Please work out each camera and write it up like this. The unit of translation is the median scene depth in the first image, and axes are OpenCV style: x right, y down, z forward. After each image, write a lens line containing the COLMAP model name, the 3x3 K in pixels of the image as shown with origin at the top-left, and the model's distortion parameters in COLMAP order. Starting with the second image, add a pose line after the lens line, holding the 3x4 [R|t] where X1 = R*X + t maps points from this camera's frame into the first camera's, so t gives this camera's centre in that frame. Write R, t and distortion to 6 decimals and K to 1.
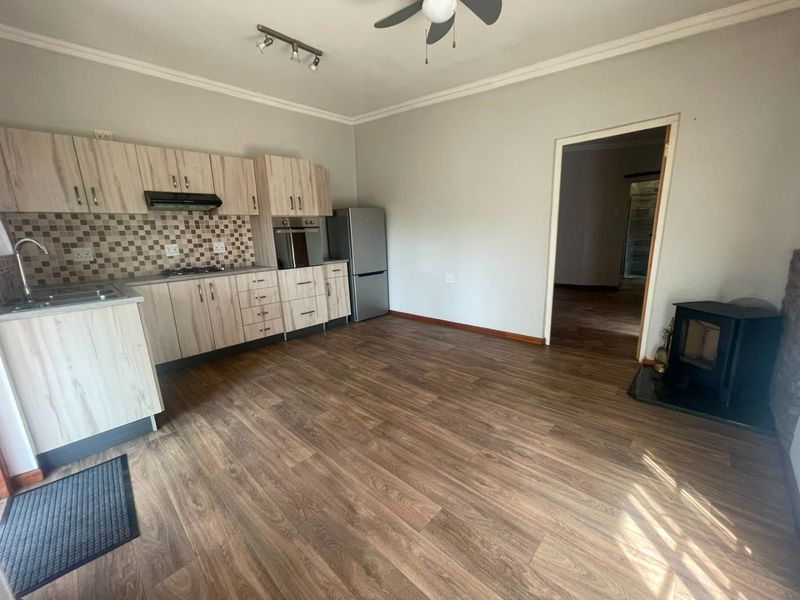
lens RADIAL K [[323.3, 0, 398.8], [0, 323.3, 302.7], [0, 0, 1]] dist [-0.001908, 0.002620]
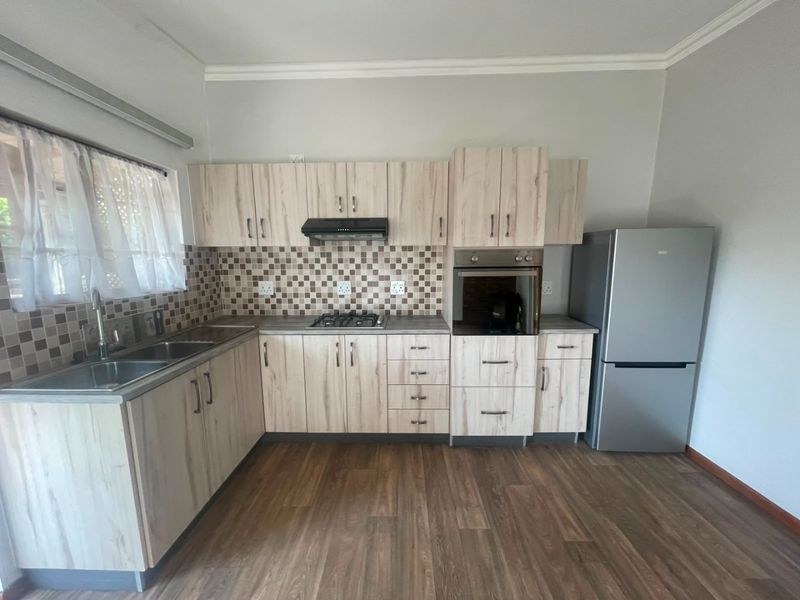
lens RADIAL K [[323.3, 0, 398.9], [0, 323.3, 303.6], [0, 0, 1]] dist [-0.001908, 0.002620]
pose [[0.683923, 0.139711, -0.716052, -0.013914], [-0.173652, 0.984458, 0.026220, -0.168643], [0.708586, 0.106411, 0.697554, 0.528146]]
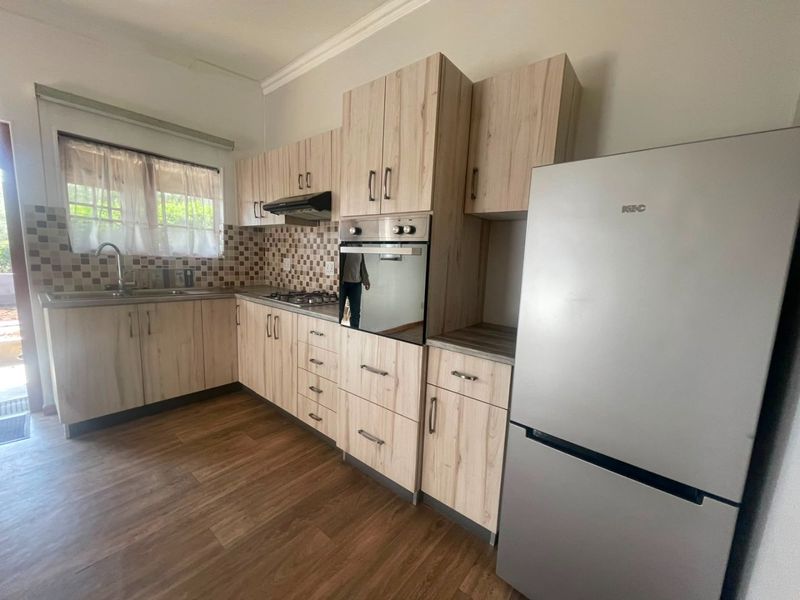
lens RADIAL K [[323.3, 0, 398.9], [0, 323.3, 303.4], [0, 0, 1]] dist [-0.001908, 0.002620]
pose [[0.078478, 0.182371, -0.980093, 0.130427], [-0.258125, 0.953315, 0.156719, -0.250888], [0.962919, 0.240688, 0.121889, 1.084187]]
